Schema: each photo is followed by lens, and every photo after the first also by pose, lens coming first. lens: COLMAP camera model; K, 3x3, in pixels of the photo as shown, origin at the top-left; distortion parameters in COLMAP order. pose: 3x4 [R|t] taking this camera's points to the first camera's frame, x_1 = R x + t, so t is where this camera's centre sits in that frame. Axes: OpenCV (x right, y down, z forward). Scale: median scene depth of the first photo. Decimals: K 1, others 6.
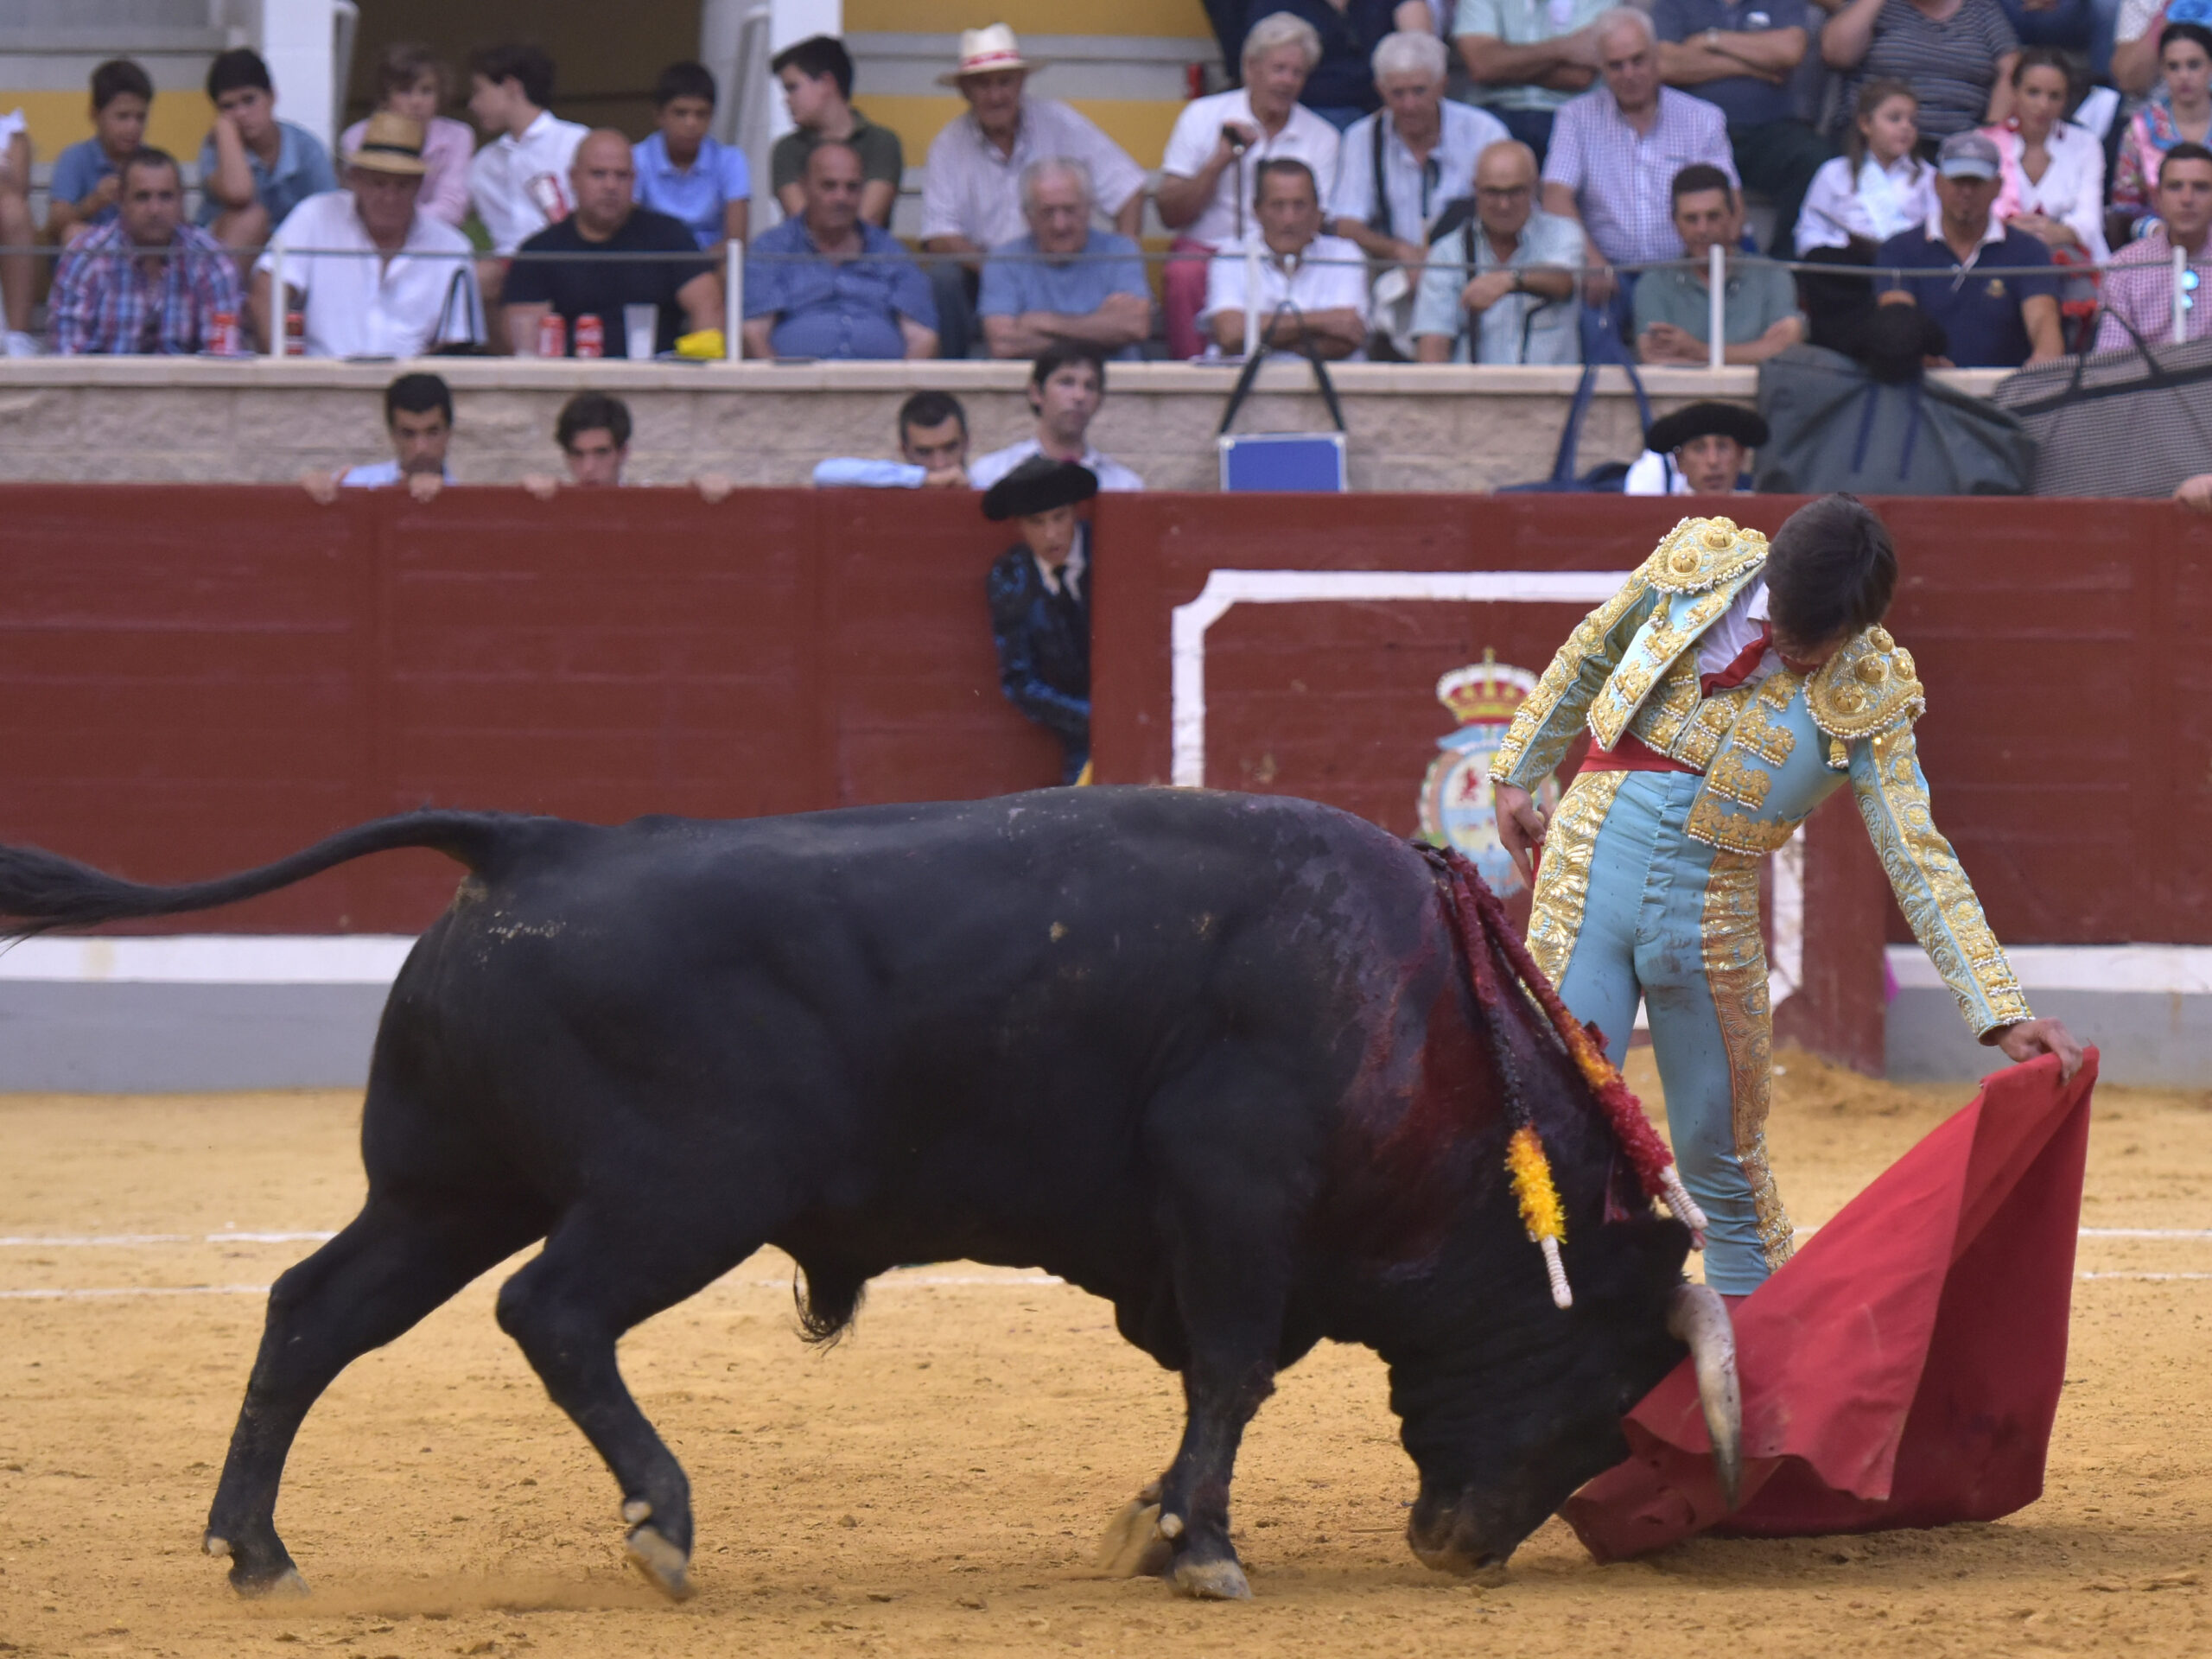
lens RADIAL K [[9903.3, 0, 1106.0], [0, 9903.3, 829.5], [0, 0, 1]] dist [0.374480, 4.513325]
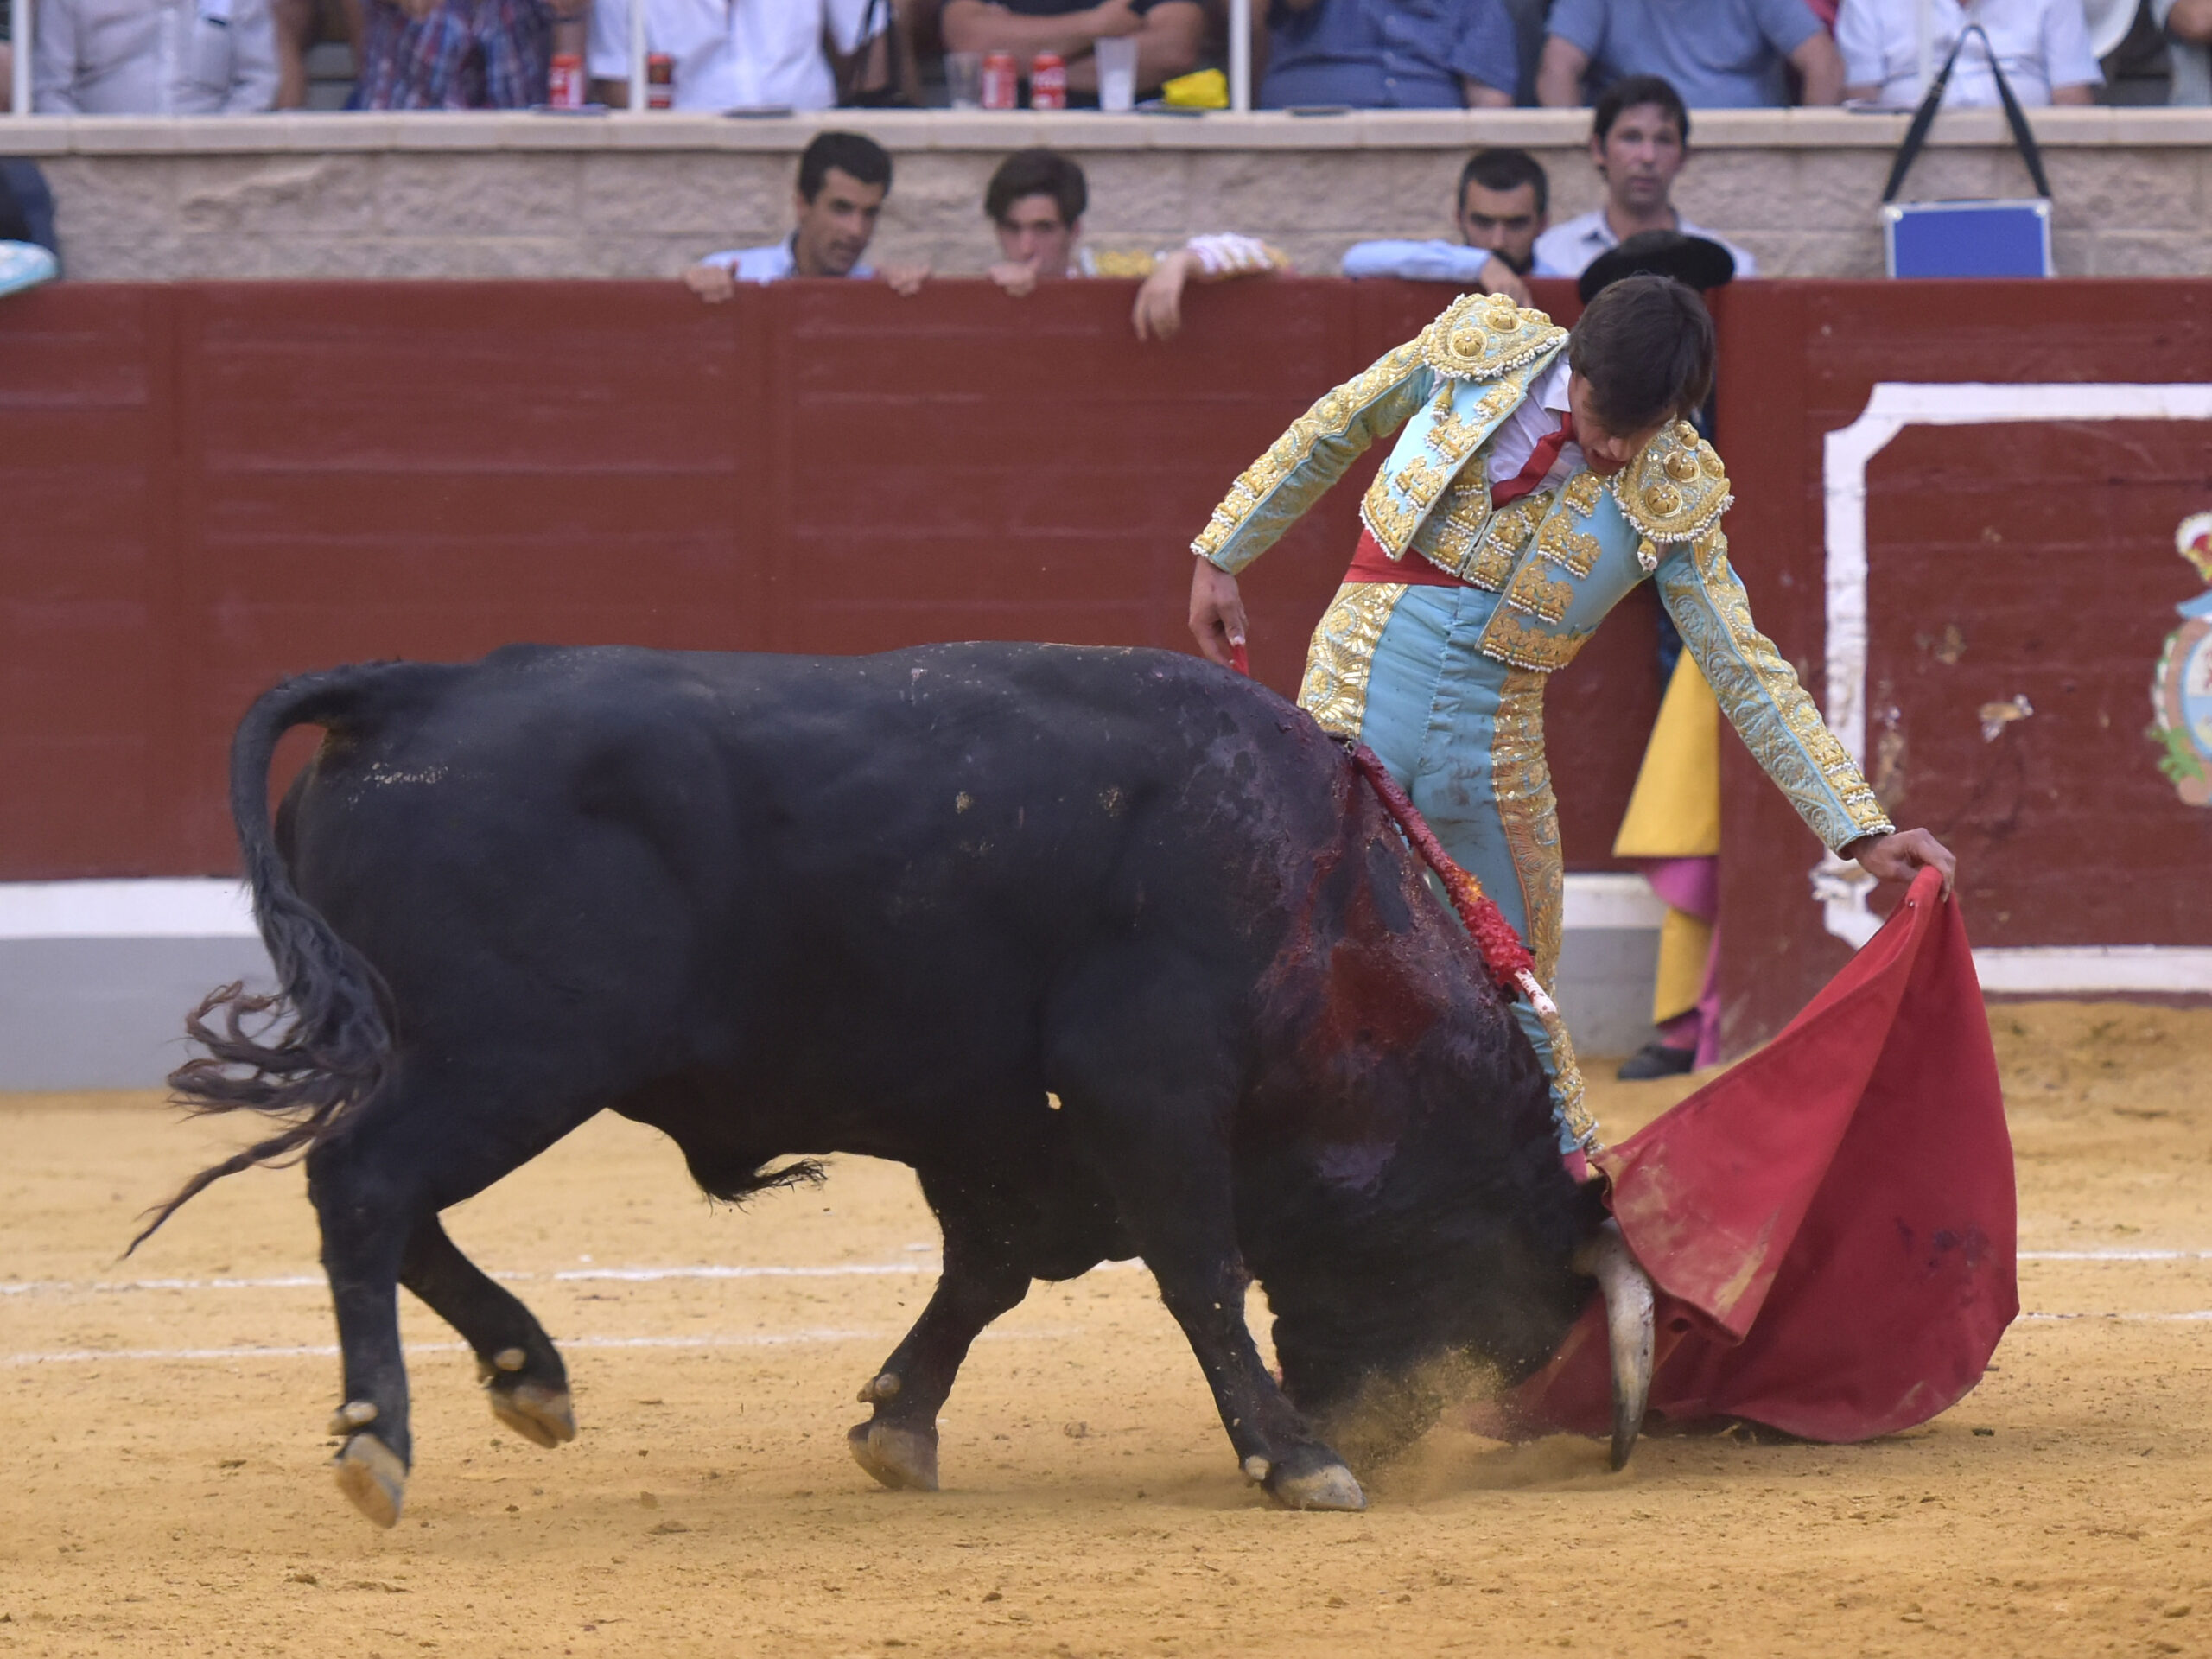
lens RADIAL K [[11023.4, 0, 1106.0], [0, 11023.4, 829.5], [0, 0, 1]] dist [0.429584, -12.002612]
pose [[0.999694, -0.008155, 0.023367, -0.067847], [0.007776, 0.999837, 0.016268, -0.006281], [-0.023496, -0.016082, 0.999595, 0.158381]]
